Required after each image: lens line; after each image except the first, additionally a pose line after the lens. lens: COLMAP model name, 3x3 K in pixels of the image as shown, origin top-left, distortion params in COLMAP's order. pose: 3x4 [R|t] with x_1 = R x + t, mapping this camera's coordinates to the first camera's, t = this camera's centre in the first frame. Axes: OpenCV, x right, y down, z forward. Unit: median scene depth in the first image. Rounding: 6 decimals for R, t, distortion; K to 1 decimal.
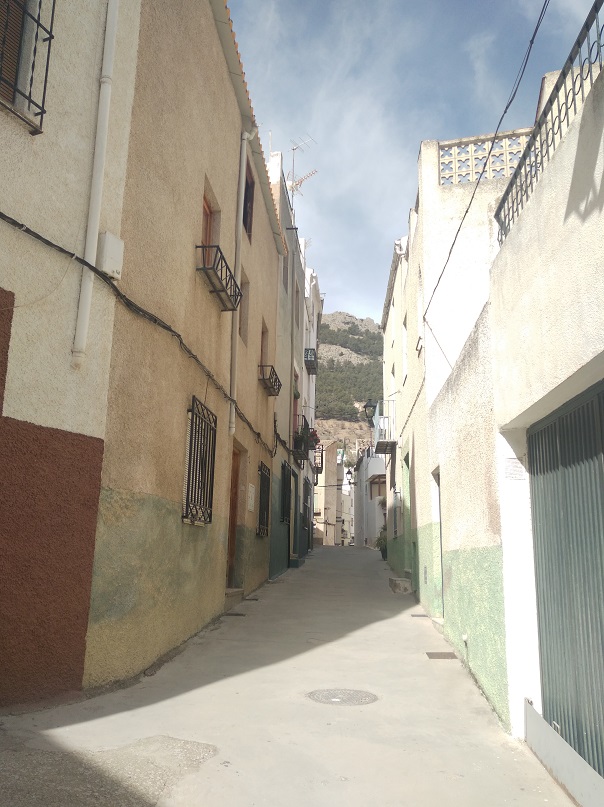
lens RADIAL K [[703.9, 0, 301.5], [0, 703.9, 392.9], [0, 0, 1]] dist [0.012033, 0.001455]
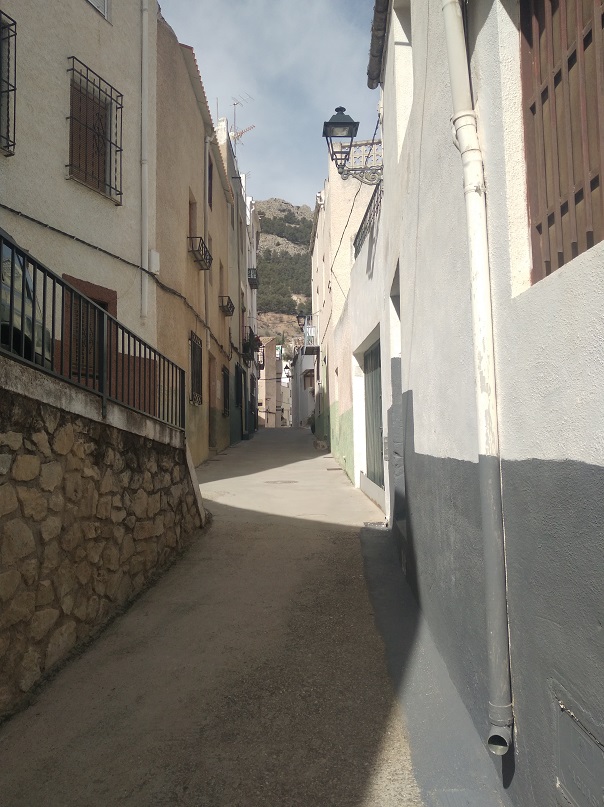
lens RADIAL K [[703.9, 0, 301.5], [0, 703.9, 392.9], [0, 0, 1]] dist [0.012033, 0.001455]
pose [[0.995986, -0.027961, 0.085034, -0.018321], [0.014807, 0.988339, 0.151546, -0.049687], [-0.088280, -0.149678, 0.984786, -0.356441]]
